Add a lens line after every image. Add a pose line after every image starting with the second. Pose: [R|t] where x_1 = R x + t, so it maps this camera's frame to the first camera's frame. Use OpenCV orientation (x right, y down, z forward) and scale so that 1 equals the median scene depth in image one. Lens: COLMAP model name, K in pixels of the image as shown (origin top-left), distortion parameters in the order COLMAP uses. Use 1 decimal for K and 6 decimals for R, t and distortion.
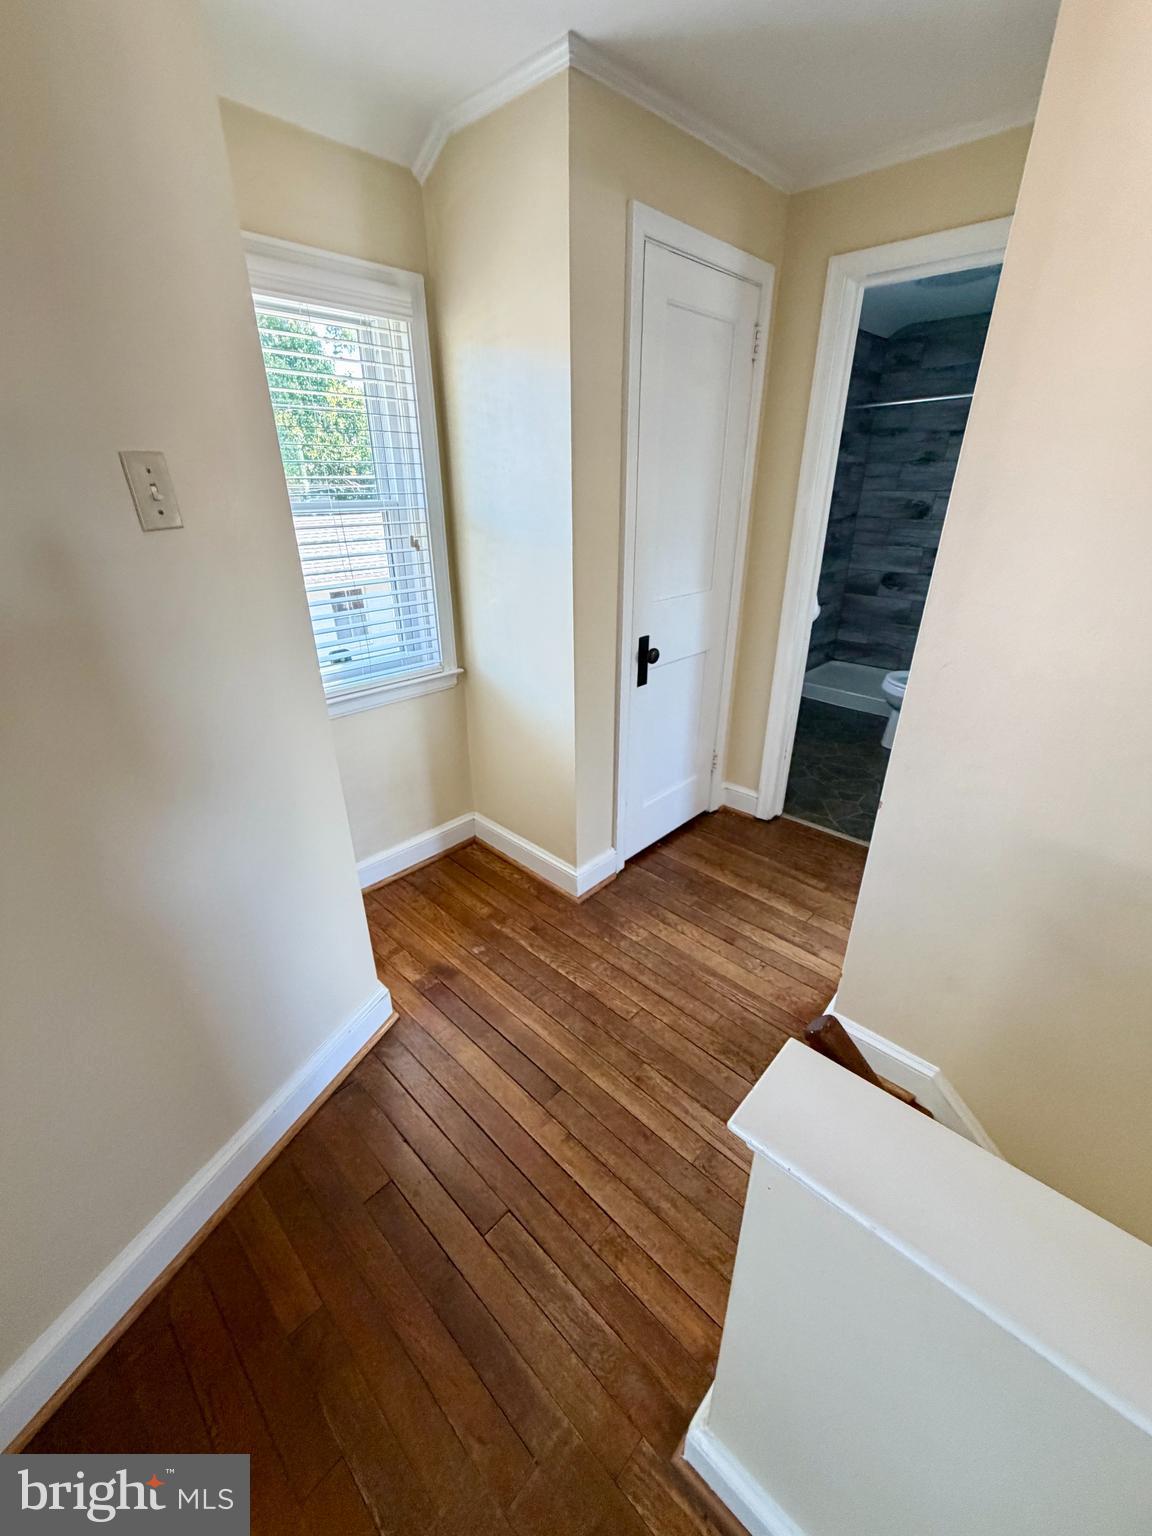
lens RADIAL K [[613.8, 0, 571.2], [0, 613.8, 768.5], [0, 0, 1]] dist [-0.000038, 0.000292]
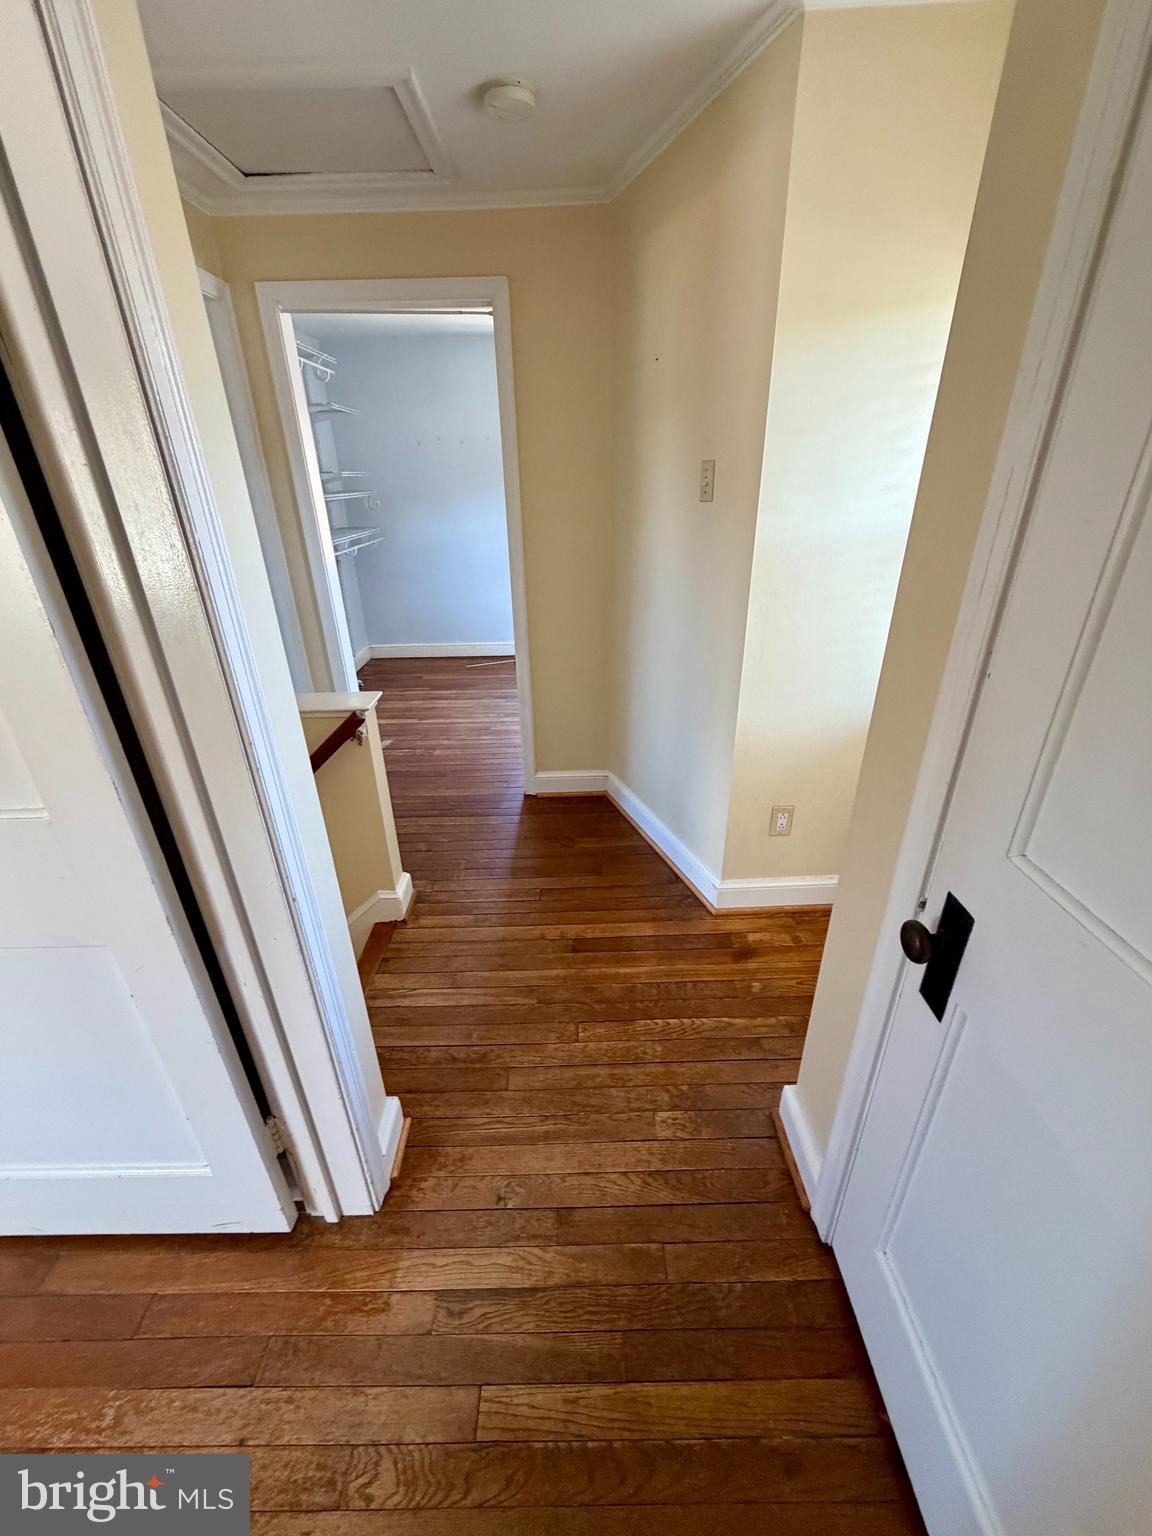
lens RADIAL K [[613.8, 0, 583.9], [0, 613.8, 770.2], [0, 0, 1]] dist [-0.000038, 0.000292]
pose [[-0.710403, 0.321856, -0.625889, 0.540022], [-0.278864, 0.687791, 0.670208, -0.506865], [0.646191, 0.650655, -0.398855, 1.063915]]
